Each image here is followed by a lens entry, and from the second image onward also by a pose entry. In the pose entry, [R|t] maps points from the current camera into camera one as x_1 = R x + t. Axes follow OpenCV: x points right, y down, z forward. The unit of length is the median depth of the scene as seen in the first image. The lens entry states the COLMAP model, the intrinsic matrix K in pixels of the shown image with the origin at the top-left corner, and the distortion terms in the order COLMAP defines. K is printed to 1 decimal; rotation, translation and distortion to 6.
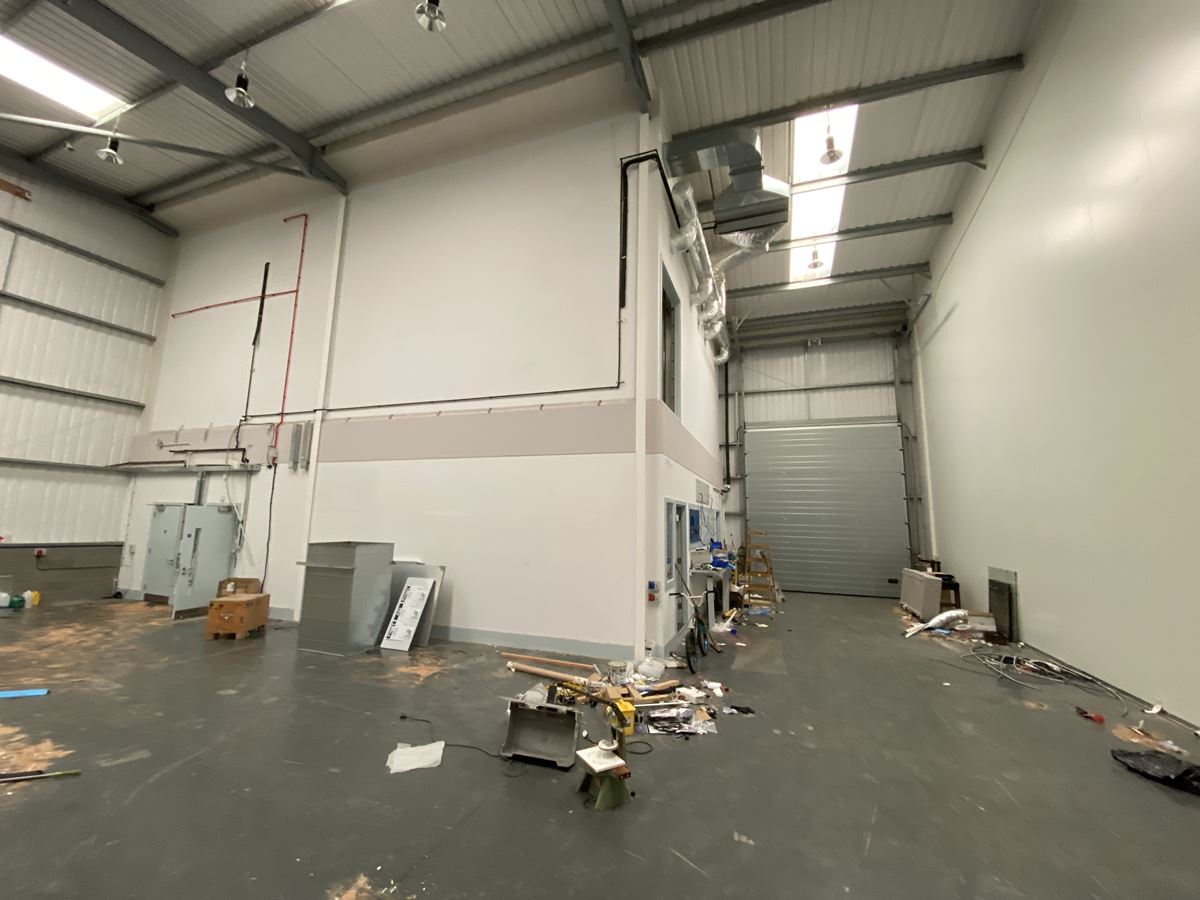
lens RADIAL K [[485.9, 0, 599.4], [0, 485.9, 445.9], [0, 0, 1]] dist [0.024751, -0.025013]
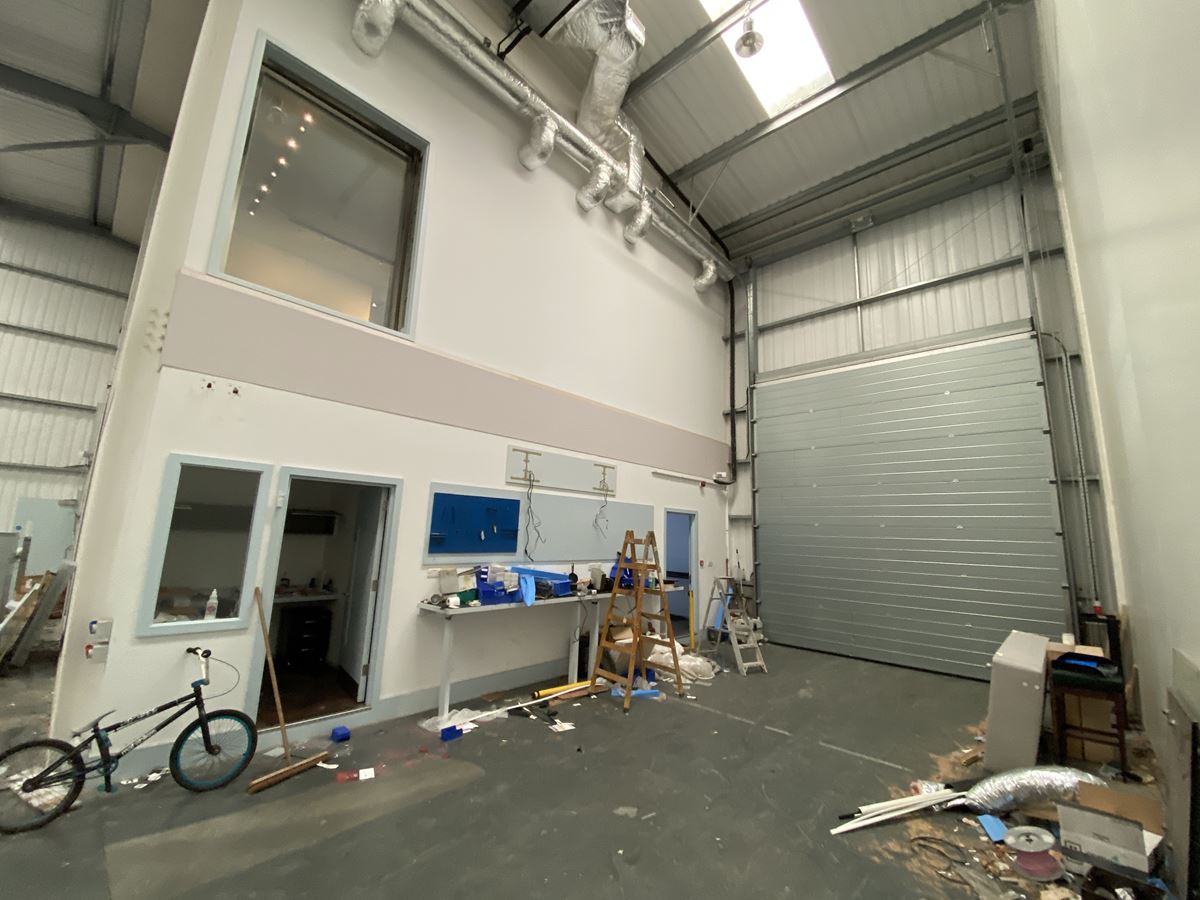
lens RADIAL K [[485.9, 0, 599.4], [0, 485.9, 445.9], [0, 0, 1]] dist [0.024751, -0.025013]
pose [[0.920998, -0.055990, -0.385524, 0.544467], [0.040185, 0.997993, -0.048937, 0.106511], [0.387490, 0.029579, 0.921399, 0.524873]]
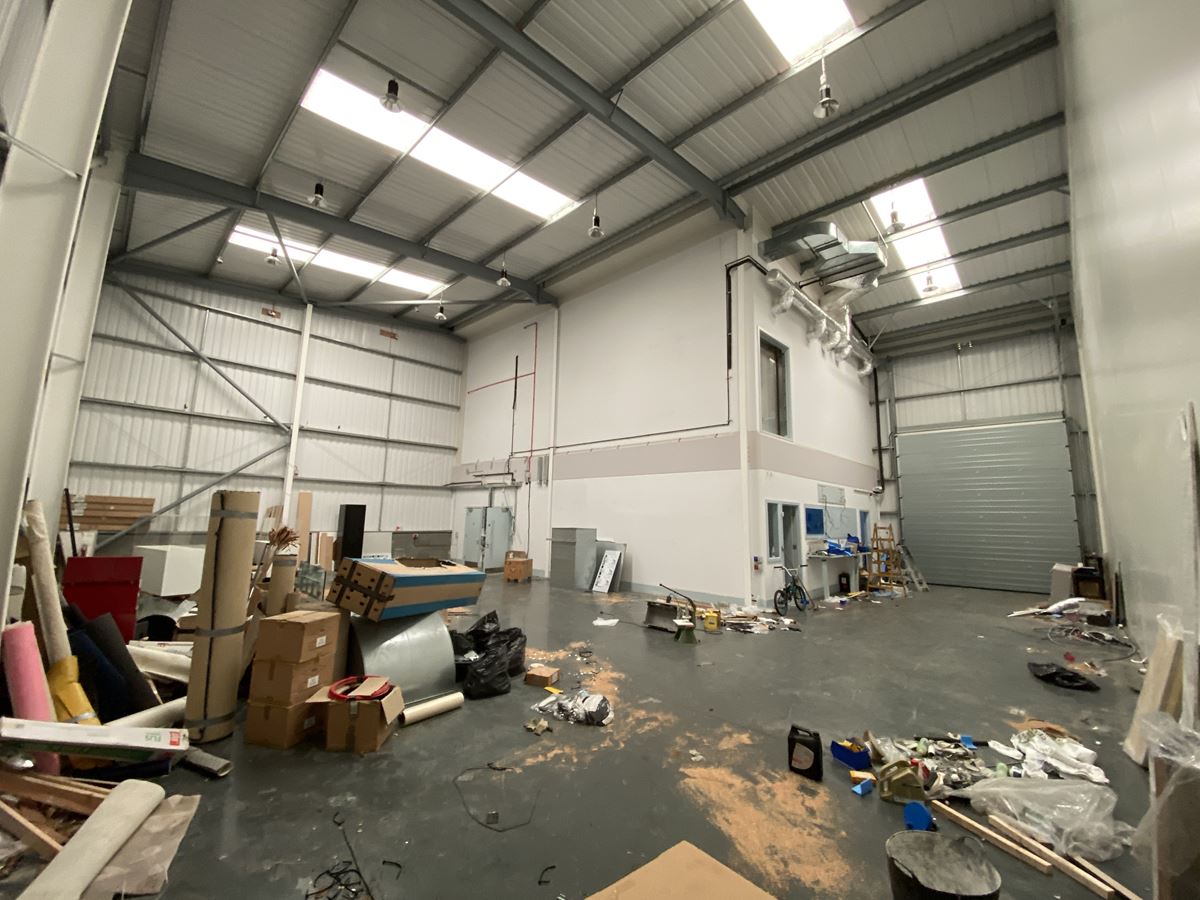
lens RADIAL K [[485.9, 0, 599.4], [0, 485.9, 445.9], [0, 0, 1]] dist [0.024751, -0.025013]
pose [[0.915196, -0.059491, -0.398595, 0.198479], [0.056909, 0.998211, -0.018319, -0.038147], [0.398972, -0.005918, 0.916944, -0.382909]]
